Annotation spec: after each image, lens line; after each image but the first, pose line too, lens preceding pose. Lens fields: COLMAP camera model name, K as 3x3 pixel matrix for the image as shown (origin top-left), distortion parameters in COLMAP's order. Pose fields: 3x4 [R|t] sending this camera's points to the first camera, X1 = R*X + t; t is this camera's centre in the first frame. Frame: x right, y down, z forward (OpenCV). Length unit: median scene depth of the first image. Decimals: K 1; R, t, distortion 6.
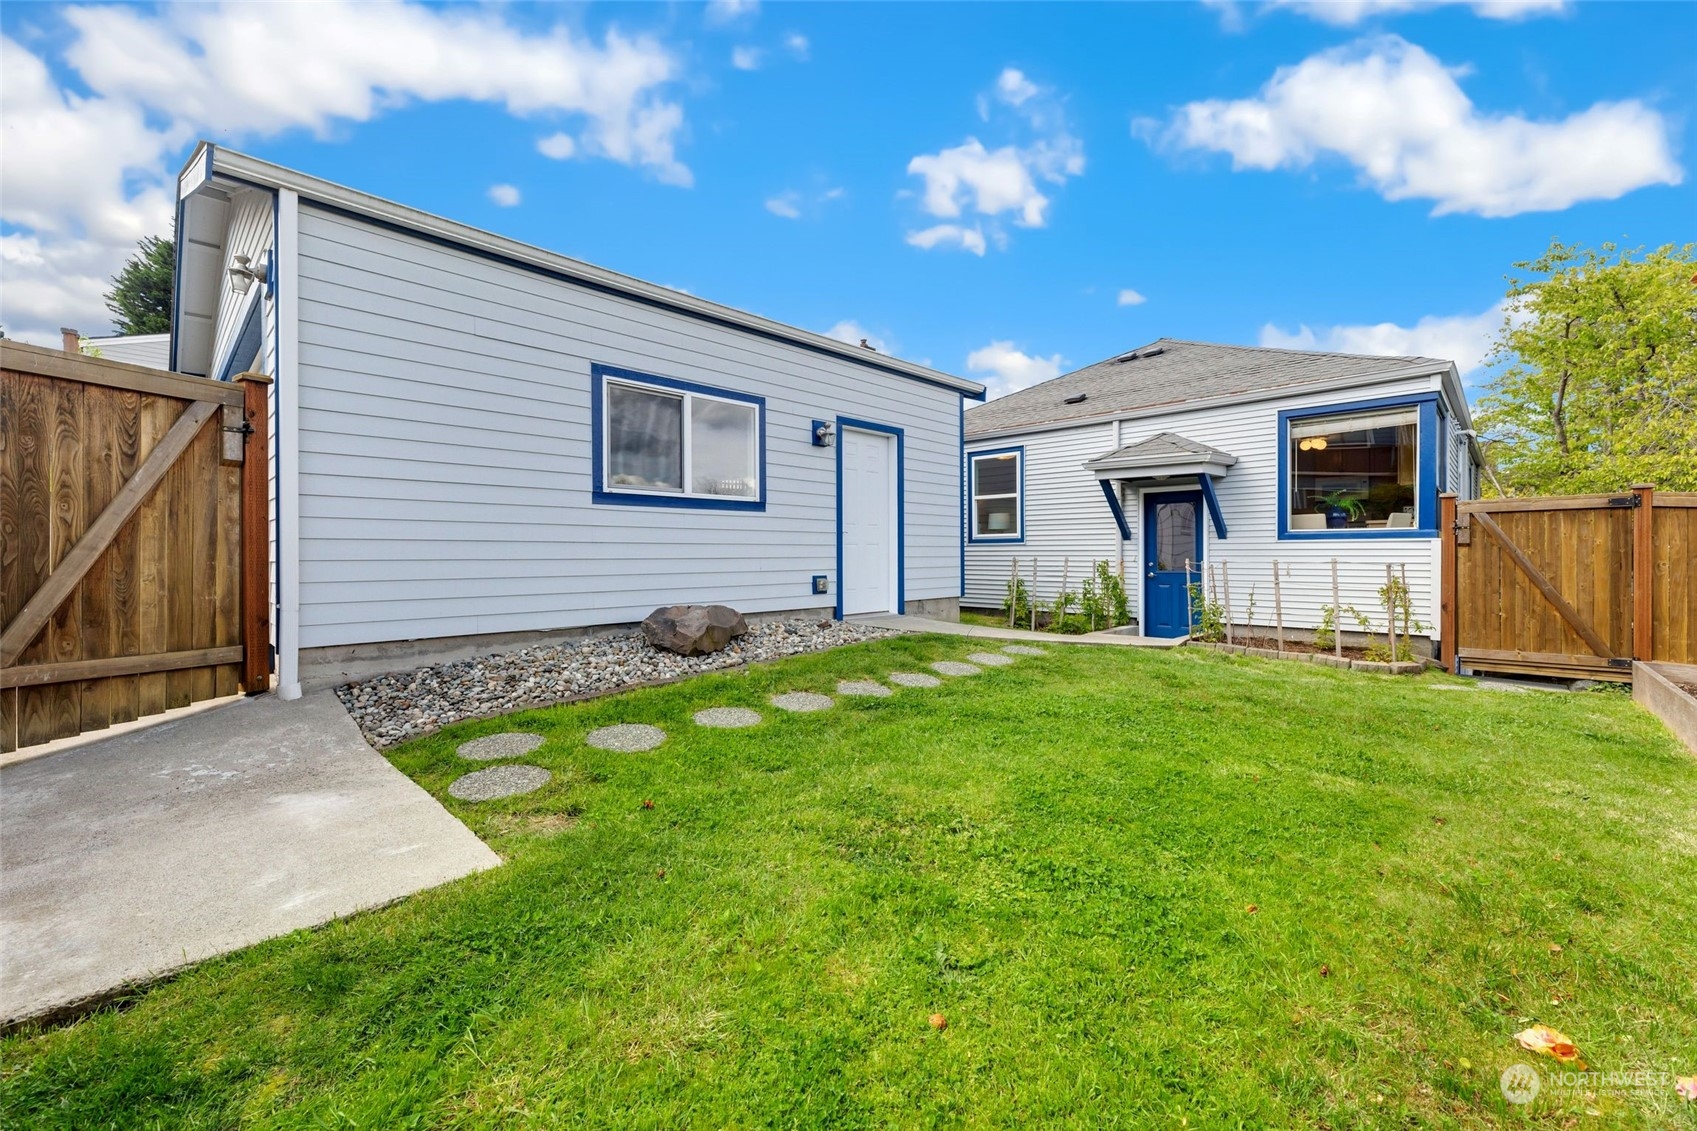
lens RADIAL K [[681.9, 0, 841.5], [0, 681.9, 558.3], [0, 0, 1]] dist [0.001231, 0.000144]
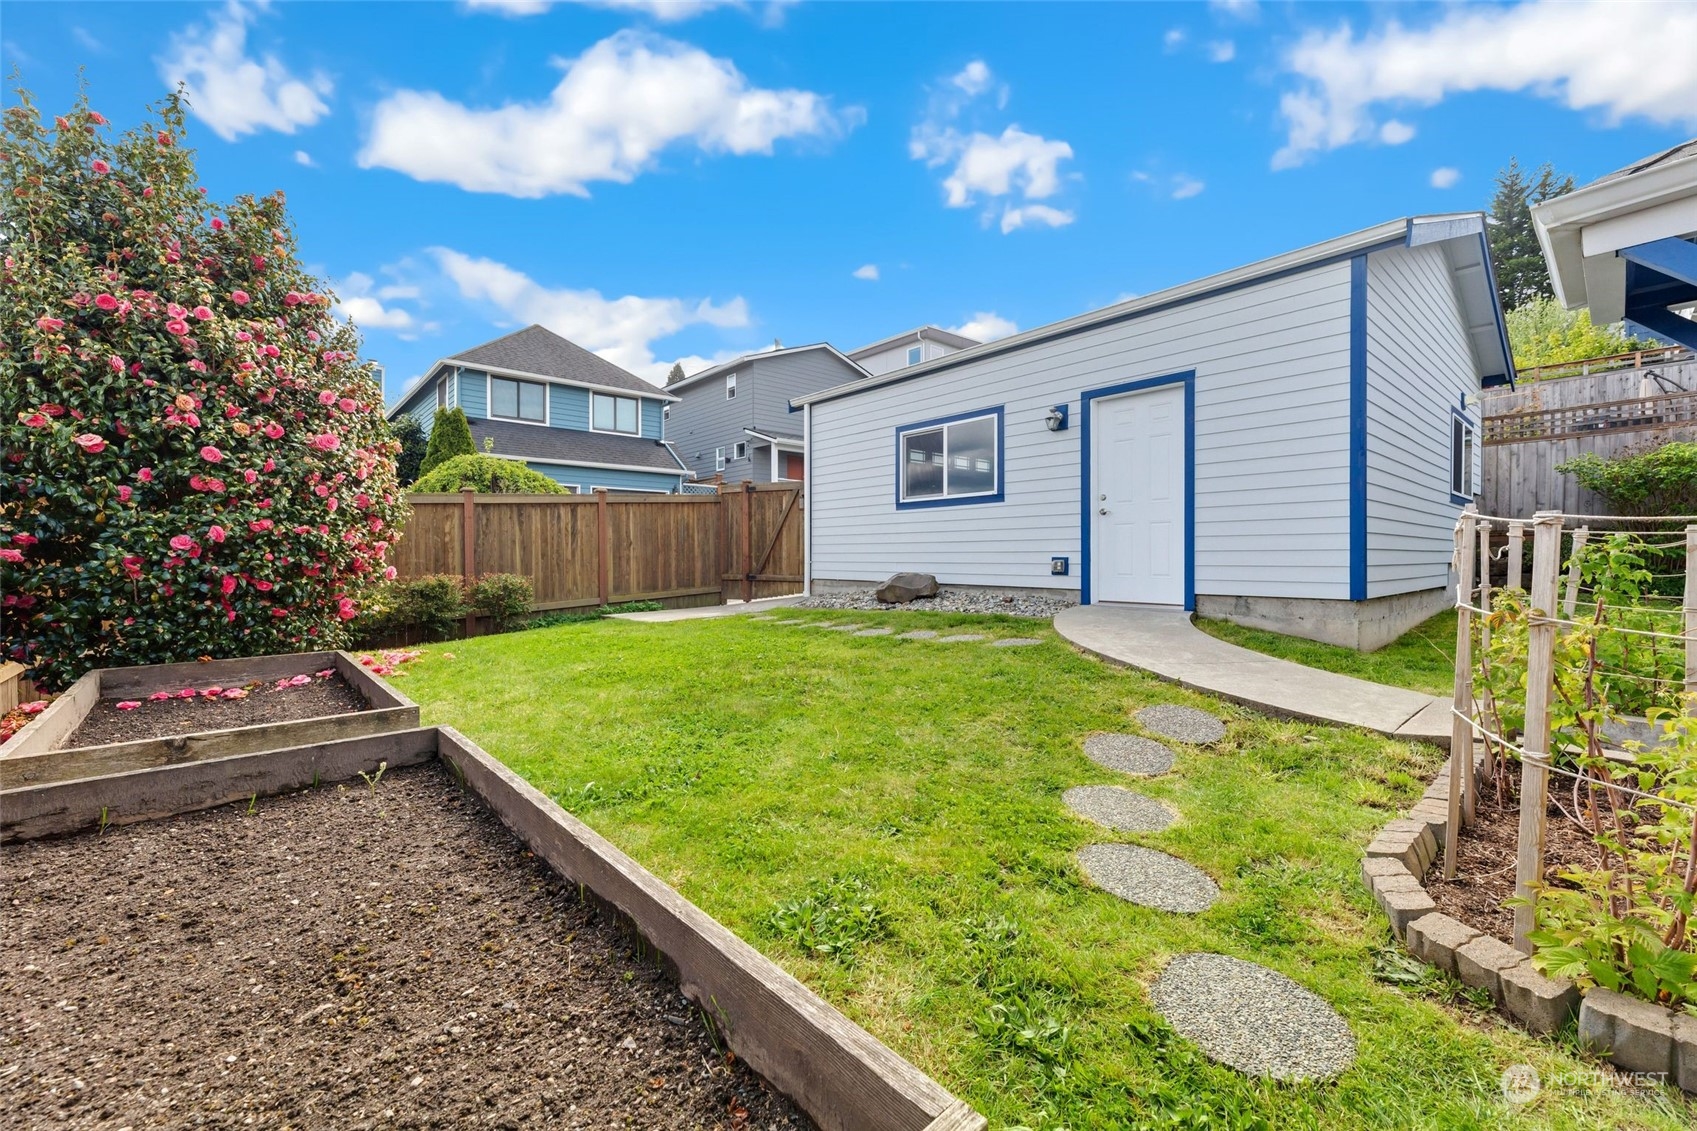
lens RADIAL K [[681.9, 0, 841.5], [0, 681.9, 558.3], [0, 0, 1]] dist [0.001231, 0.000144]
pose [[-0.079611, 0.012627, -0.996746, 1.009504], [0.002707, 0.999919, 0.012451, 0.013517], [0.996822, -0.001707, -0.079639, 0.753453]]
